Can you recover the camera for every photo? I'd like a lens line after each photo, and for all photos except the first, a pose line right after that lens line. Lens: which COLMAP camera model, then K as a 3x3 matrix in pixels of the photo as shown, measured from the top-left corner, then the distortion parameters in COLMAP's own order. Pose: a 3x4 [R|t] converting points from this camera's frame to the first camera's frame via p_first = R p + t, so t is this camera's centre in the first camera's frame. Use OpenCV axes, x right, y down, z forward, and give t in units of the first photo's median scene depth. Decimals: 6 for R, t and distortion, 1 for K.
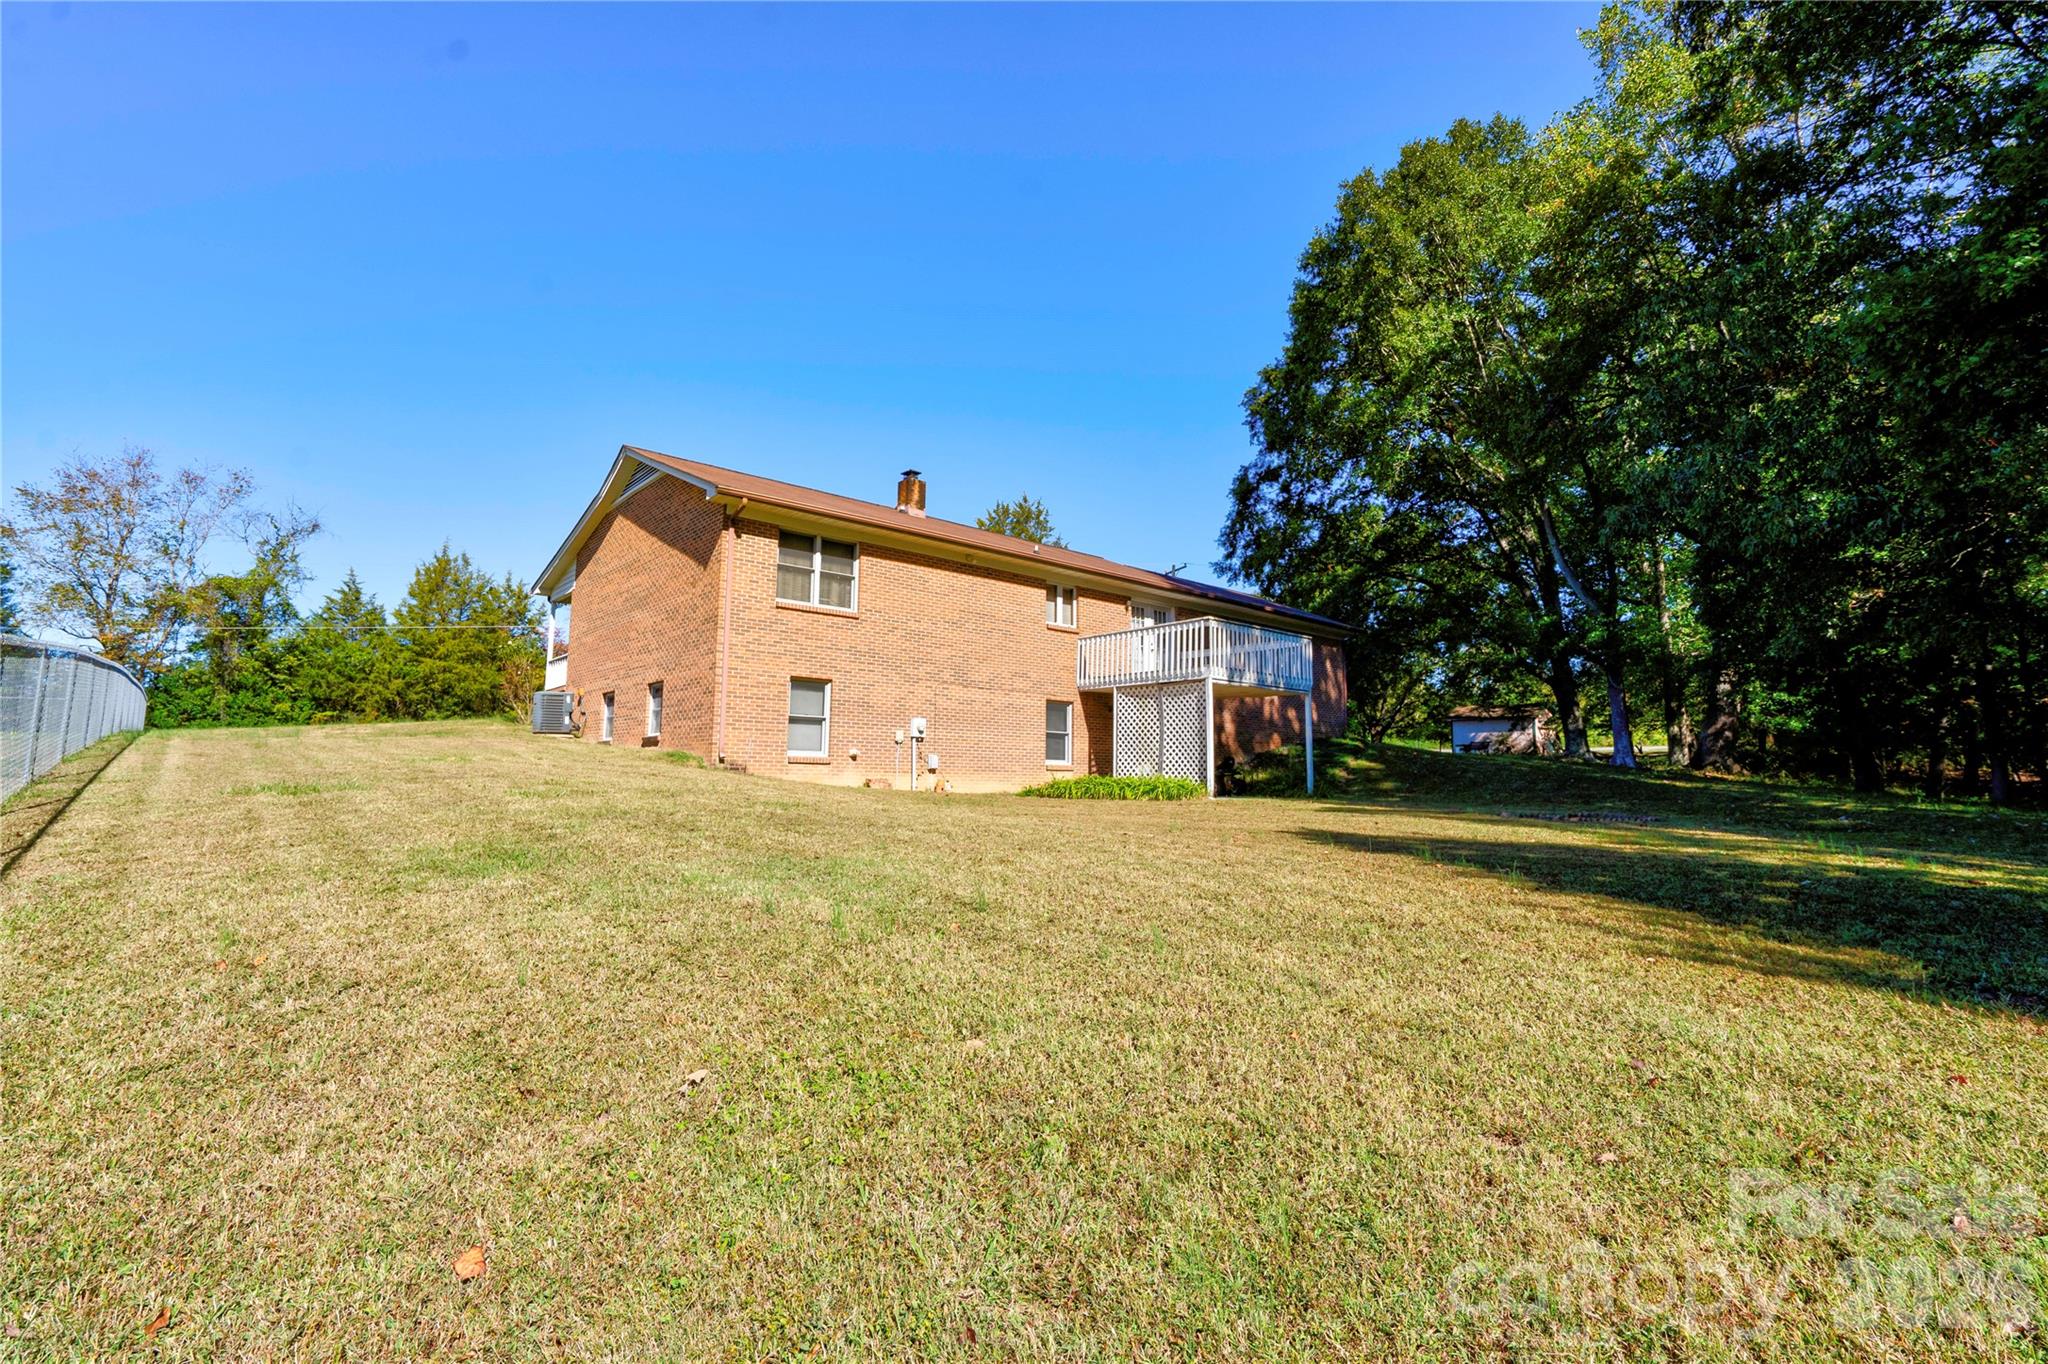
lens RADIAL K [[942.8, 0, 1010.8], [0, 942.8, 676.9], [0, 0, 1]] dist [-0.006555, 0.016590]
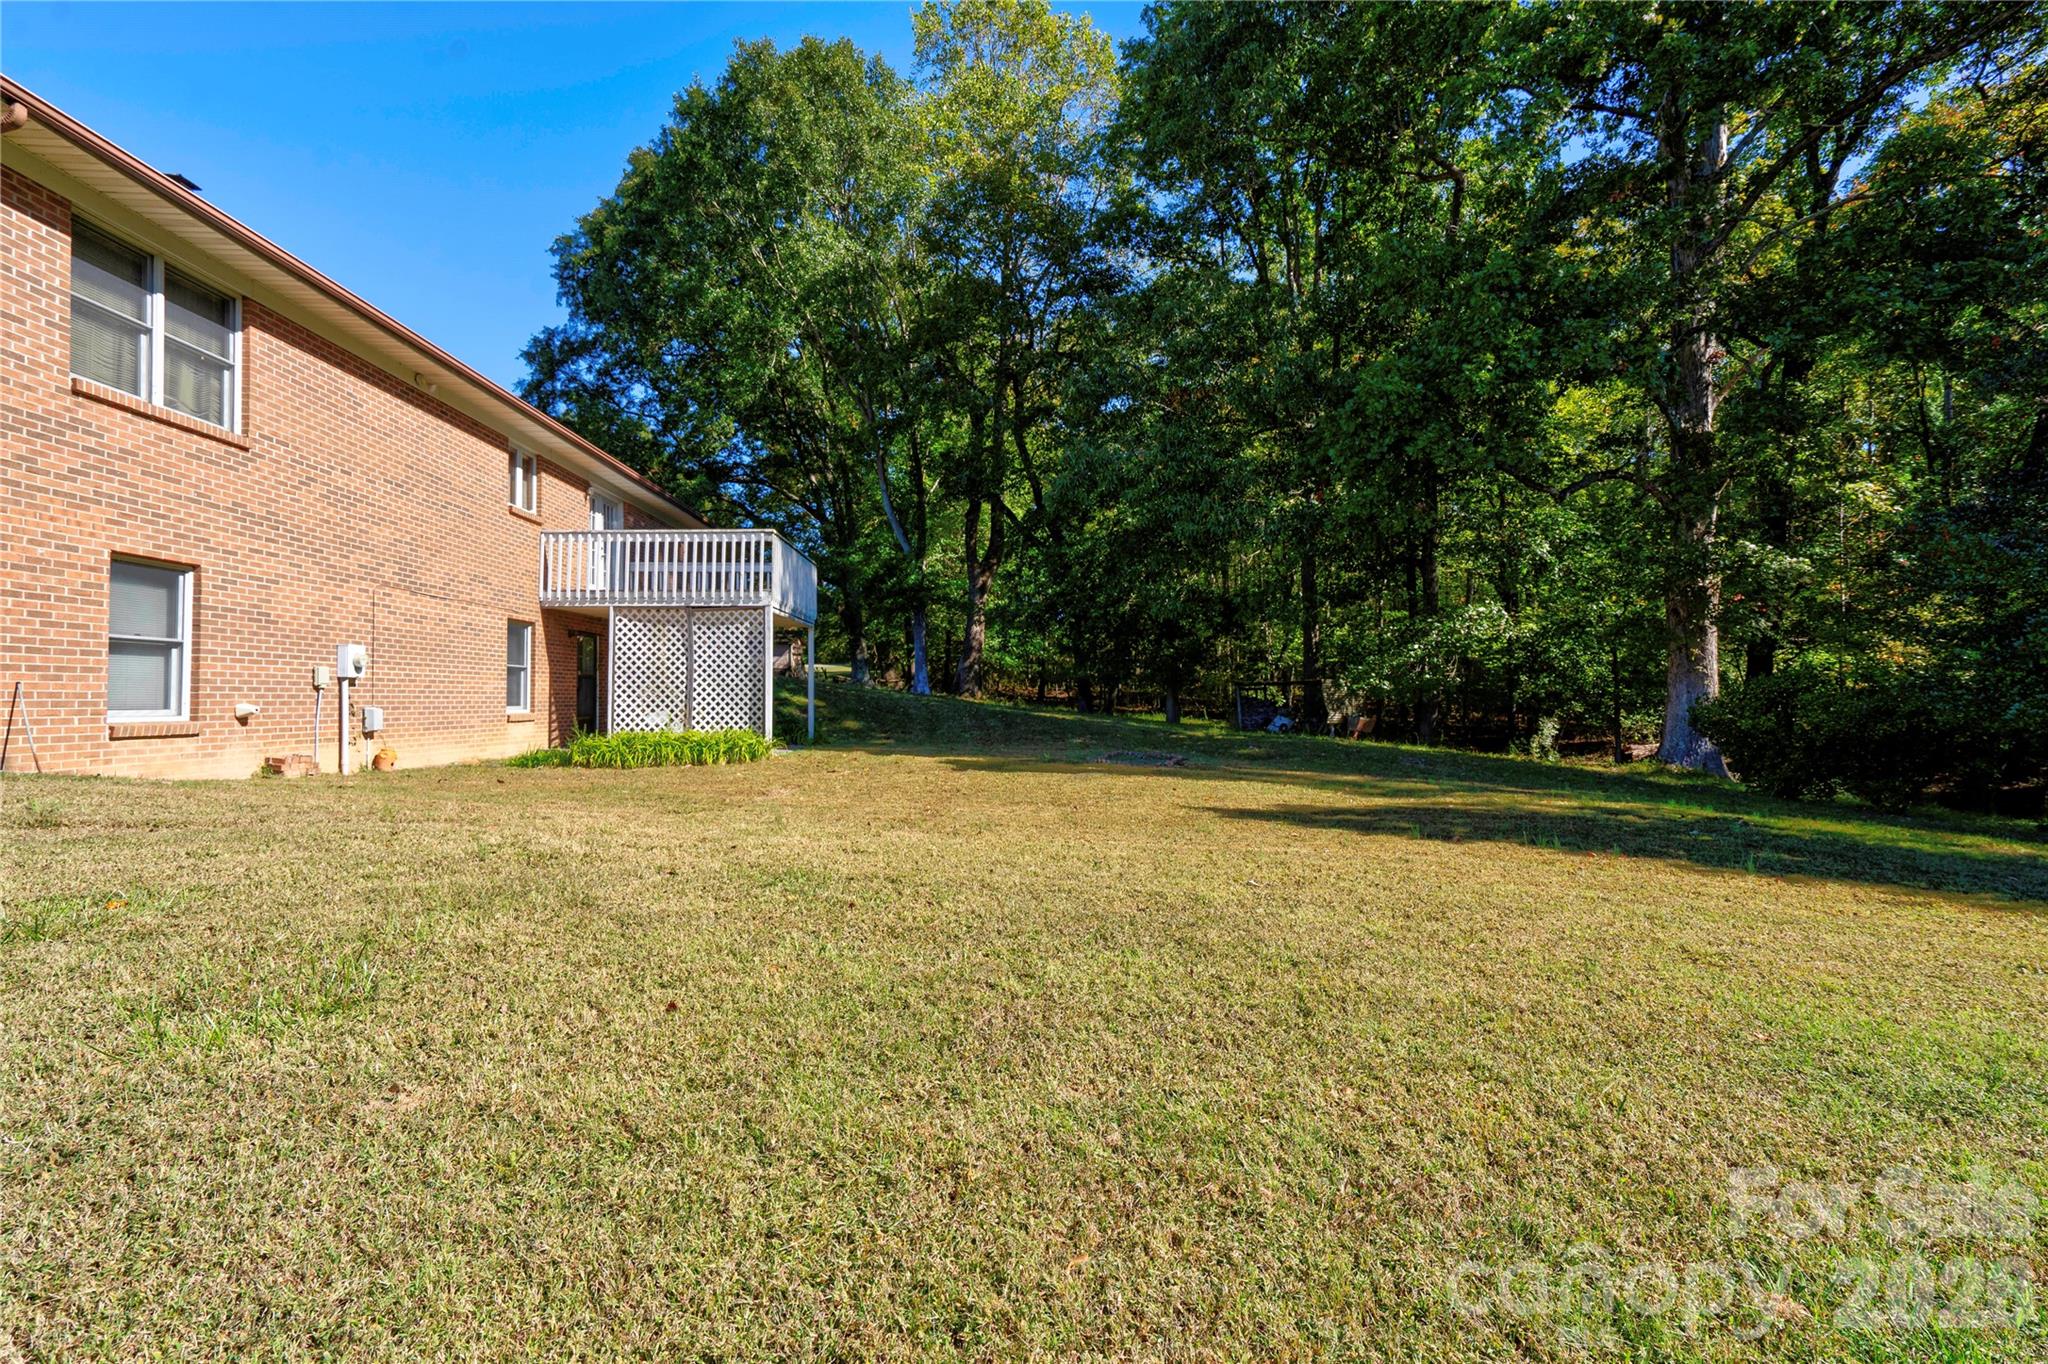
lens RADIAL K [[942.8, 0, 1010.8], [0, 942.8, 676.9], [0, 0, 1]] dist [-0.006555, 0.016590]
pose [[0.634962, 0.005591, 0.772523, -0.279670], [-0.076564, 0.995506, 0.055725, 0.000711], [-0.768740, -0.094531, 0.632537, 0.323040]]
